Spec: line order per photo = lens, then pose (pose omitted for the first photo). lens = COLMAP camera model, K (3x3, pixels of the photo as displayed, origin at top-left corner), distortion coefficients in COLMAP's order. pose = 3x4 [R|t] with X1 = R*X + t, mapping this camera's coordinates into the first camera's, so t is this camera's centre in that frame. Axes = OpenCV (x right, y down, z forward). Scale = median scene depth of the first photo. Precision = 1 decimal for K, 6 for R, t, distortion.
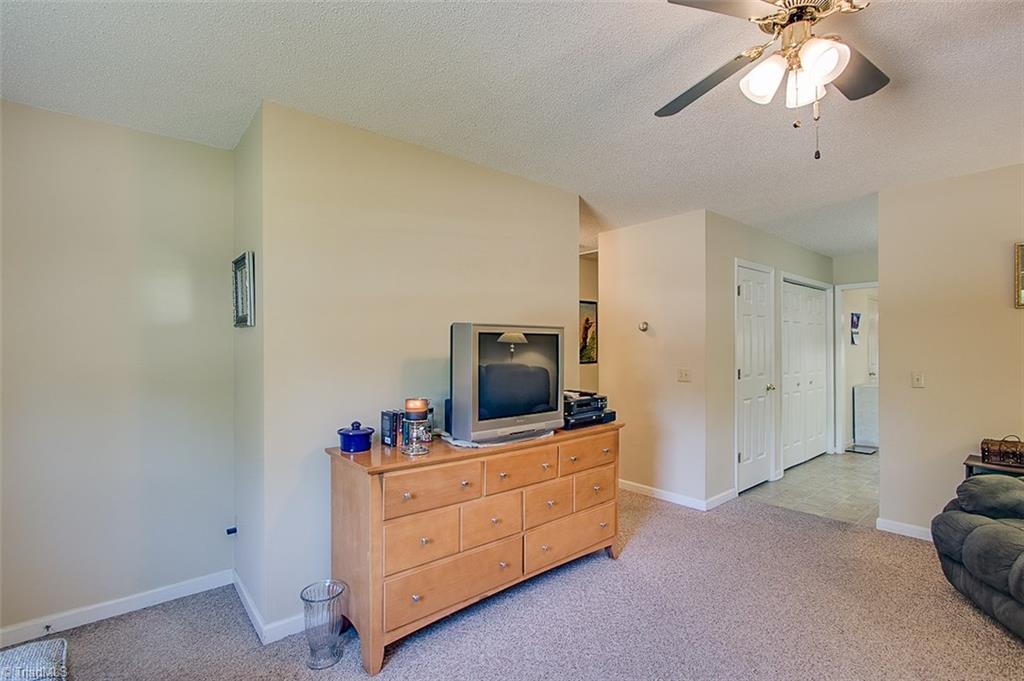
lens RADIAL K [[482.6, 0, 511.7], [0, 482.6, 340.1], [0, 0, 1]] dist [0.001541, -0.000506]
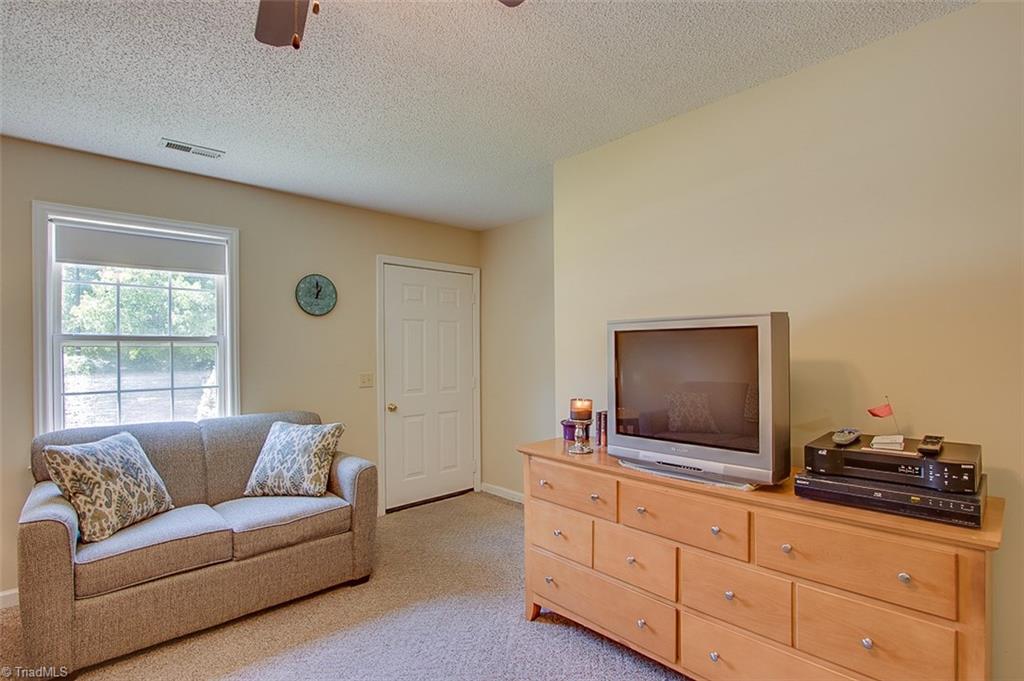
lens RADIAL K [[482.6, 0, 512.4], [0, 482.6, 350.5], [0, 0, 1]] dist [0.001541, -0.000506]
pose [[0.040704, -0.007392, -0.999144, 0.781156], [0.013819, 0.999881, -0.006834, 0.021527], [0.999076, -0.013529, 0.040801, 0.774134]]
